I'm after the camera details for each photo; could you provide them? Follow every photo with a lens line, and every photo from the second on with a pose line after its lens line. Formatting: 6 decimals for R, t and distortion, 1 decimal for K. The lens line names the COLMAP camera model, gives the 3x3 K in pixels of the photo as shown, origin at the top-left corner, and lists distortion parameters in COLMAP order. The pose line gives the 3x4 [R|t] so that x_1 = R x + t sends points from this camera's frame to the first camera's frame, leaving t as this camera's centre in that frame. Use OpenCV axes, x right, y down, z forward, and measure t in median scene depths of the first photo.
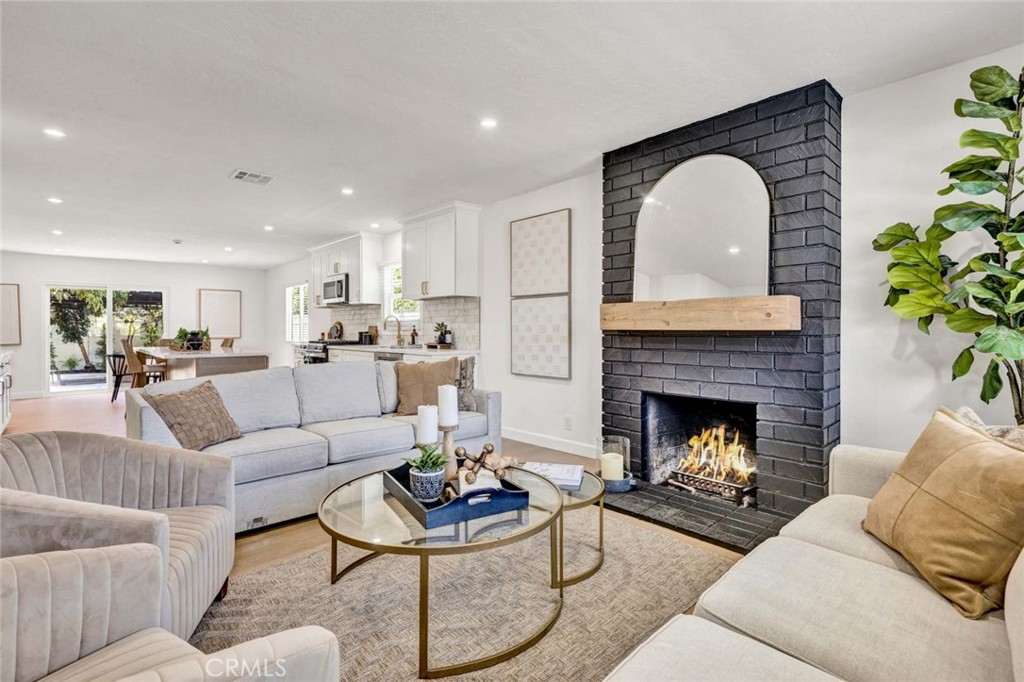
lens RADIAL K [[481.5, 0, 503.5], [0, 481.5, 326.3], [0, 0, 1]] dist [0.004046, -0.002463]
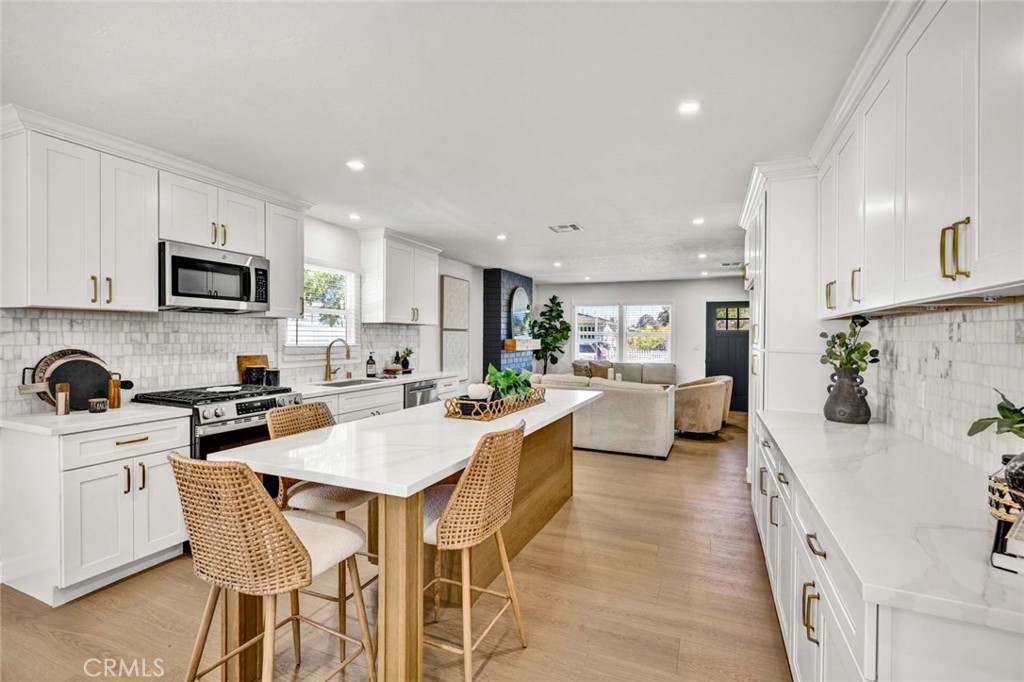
lens RADIAL K [[481.5, 0, 502.1], [0, 481.5, 339.1], [0, 0, 1]] dist [0.004046, -0.002463]
pose [[-0.404412, -0.006444, 0.914554, -1.218986], [-0.011595, 0.999931, 0.001918, -0.033229], [-0.914503, -0.009829, -0.404459, 1.283411]]
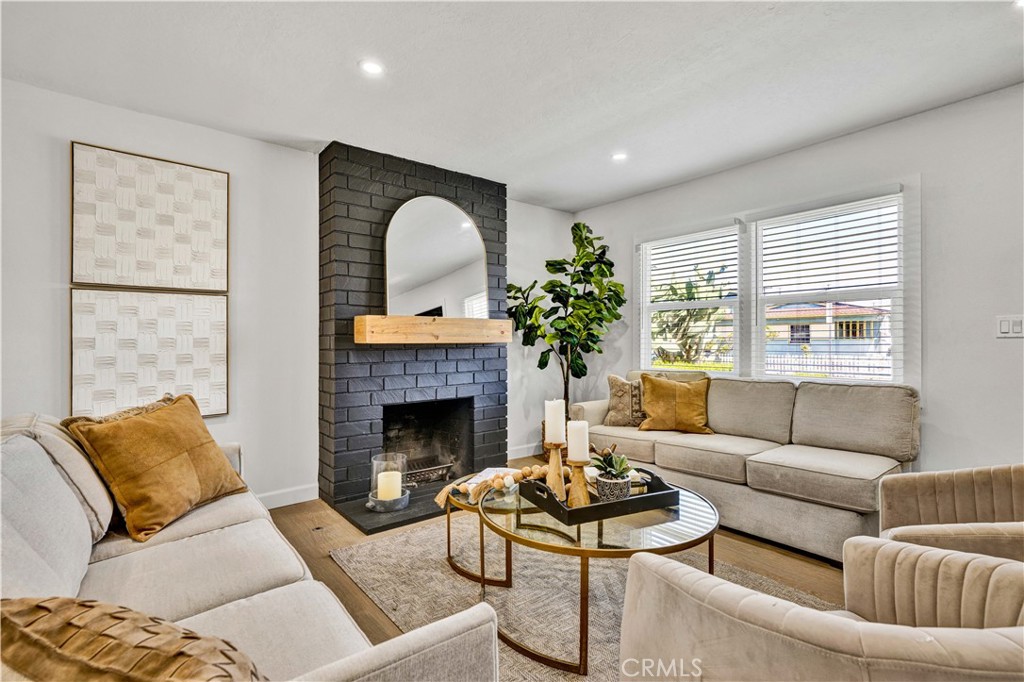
lens RADIAL K [[481.5, 0, 499.0], [0, 481.5, 347.1], [0, 0, 1]] dist [0.004046, -0.002463]
pose [[0.041927, -0.005699, 0.999104, -0.453309], [0.000166, 0.999984, 0.005697, 0.006051], [-0.999121, -0.000073, 0.041927, 0.463869]]
